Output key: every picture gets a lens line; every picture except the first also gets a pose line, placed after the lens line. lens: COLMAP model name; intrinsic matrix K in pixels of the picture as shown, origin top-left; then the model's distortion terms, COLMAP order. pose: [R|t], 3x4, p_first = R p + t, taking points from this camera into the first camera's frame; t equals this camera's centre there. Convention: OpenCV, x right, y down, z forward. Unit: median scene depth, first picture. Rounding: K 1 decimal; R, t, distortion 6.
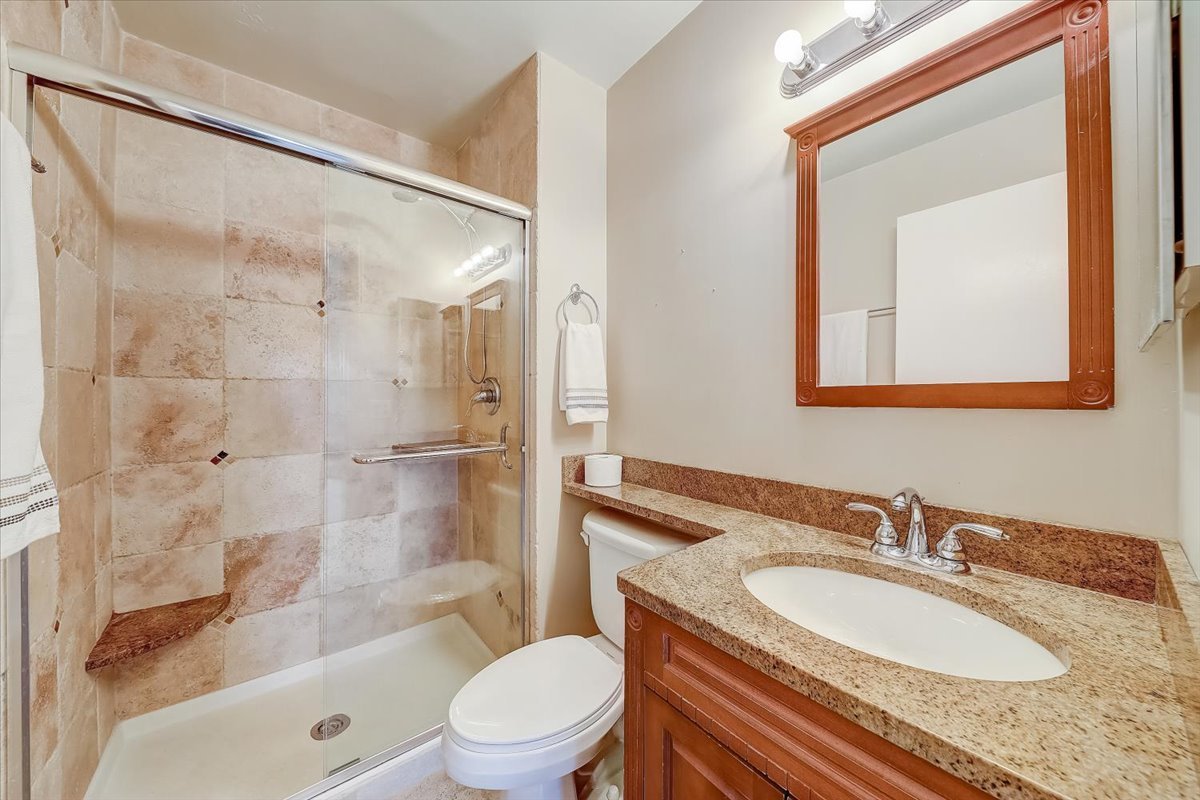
lens RADIAL K [[417.8, 0, 600.0], [0, 417.8, 400.0], [0, 0, 1]] dist [0.000004, -0.000116]
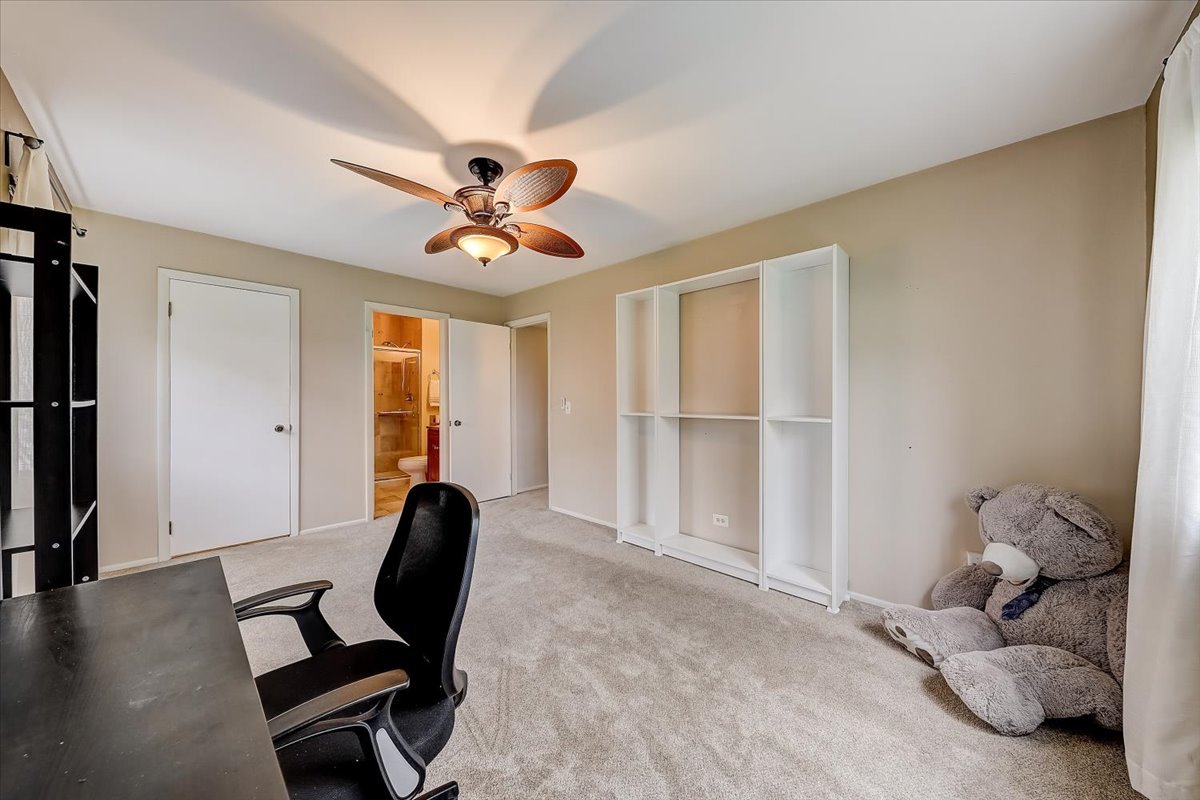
lens RADIAL K [[417.8, 0, 600.0], [0, 417.8, 400.0], [0, 0, 1]] dist [0.000004, -0.000116]
pose [[0.993213, -0.003985, 0.116237, 0.904048], [0.003763, 0.999991, 0.002131, -0.004845], [-0.116245, -0.001680, 0.993219, -2.627751]]
